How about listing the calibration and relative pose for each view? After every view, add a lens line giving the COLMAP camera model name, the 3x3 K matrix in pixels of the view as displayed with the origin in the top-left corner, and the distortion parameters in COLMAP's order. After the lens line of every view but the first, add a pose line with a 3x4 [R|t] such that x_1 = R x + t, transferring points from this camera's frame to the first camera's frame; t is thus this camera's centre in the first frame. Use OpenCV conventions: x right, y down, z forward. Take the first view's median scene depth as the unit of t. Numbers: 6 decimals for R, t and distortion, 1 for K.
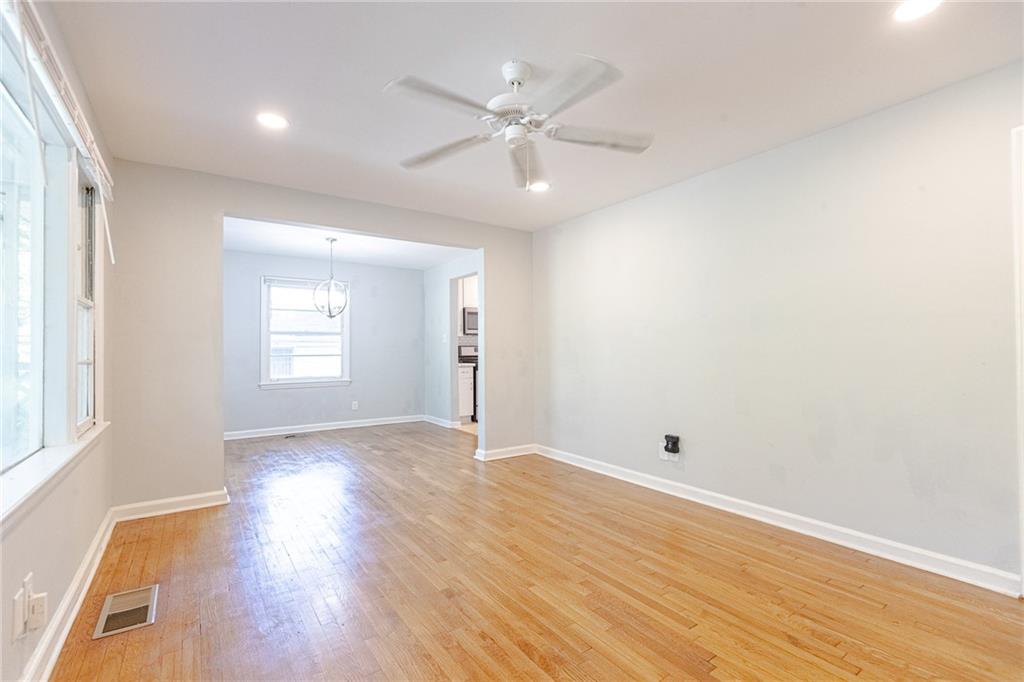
lens RADIAL K [[462.8, 0, 513.5], [0, 462.8, 343.8], [0, 0, 1]] dist [-0.003297, 0.000990]
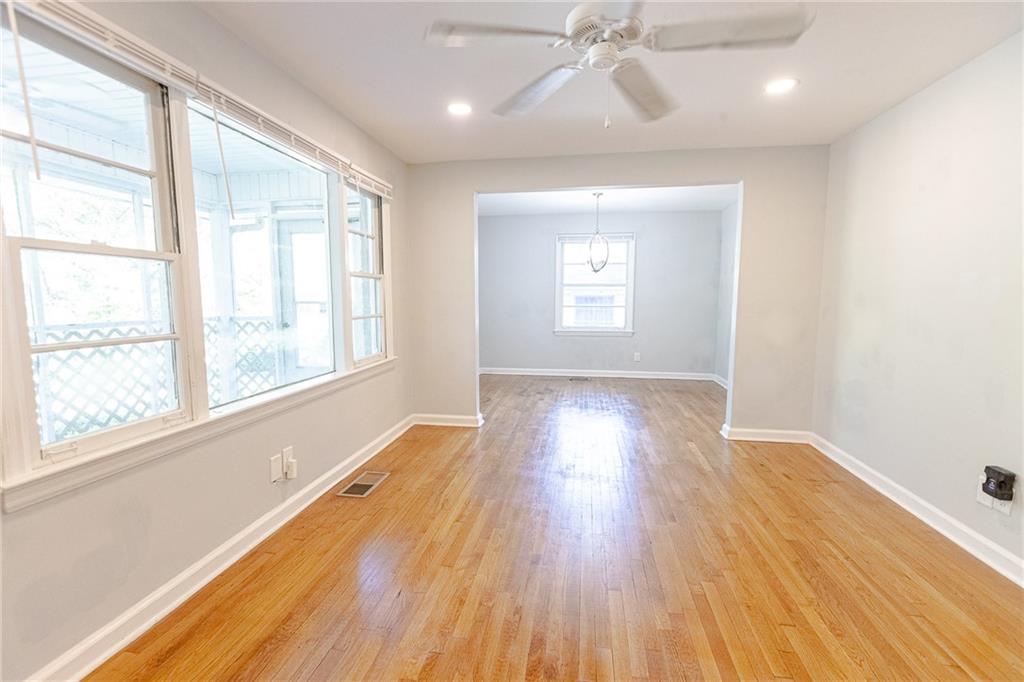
lens RADIAL K [[462.8, 0, 509.1], [0, 462.8, 344.6], [0, 0, 1]] dist [-0.003297, 0.000990]
pose [[0.714988, 0.081615, -0.694357, 0.246391], [0.005993, 0.992411, 0.122819, -0.029375], [0.699111, -0.091976, 0.709073, 0.139361]]
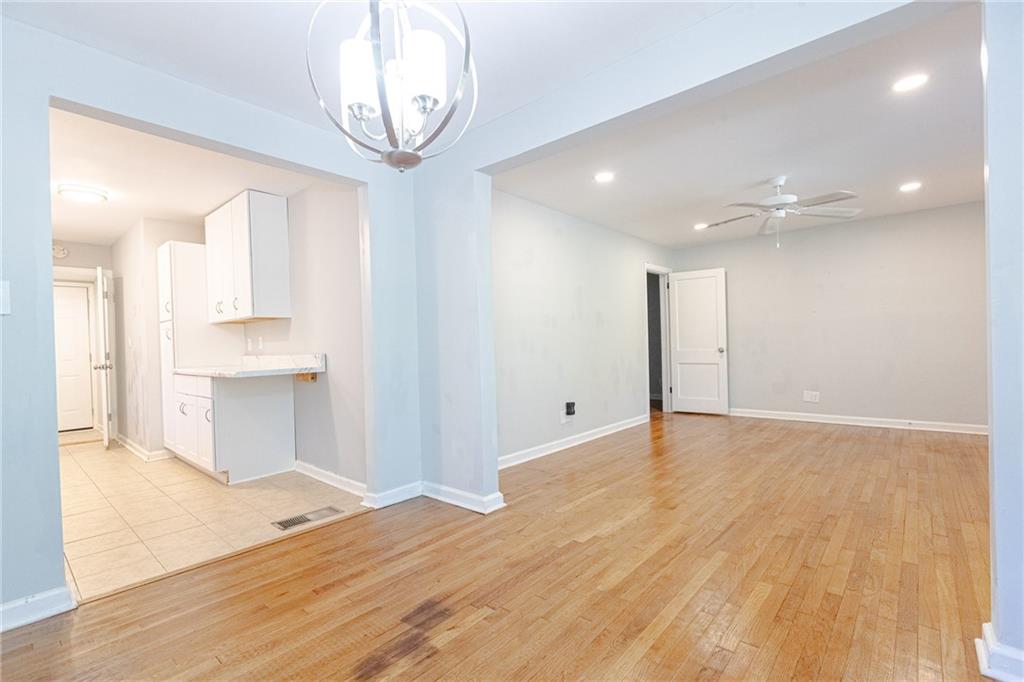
lens RADIAL K [[462.8, 0, 510.4], [0, 462.8, 346.6], [0, 0, 1]] dist [-0.003297, 0.000990]
pose [[-0.231682, 0.001723, 0.972790, -0.771925], [0.014388, 0.999895, 0.001656, 0.029463], [-0.972685, 0.014380, -0.231683, 1.249821]]
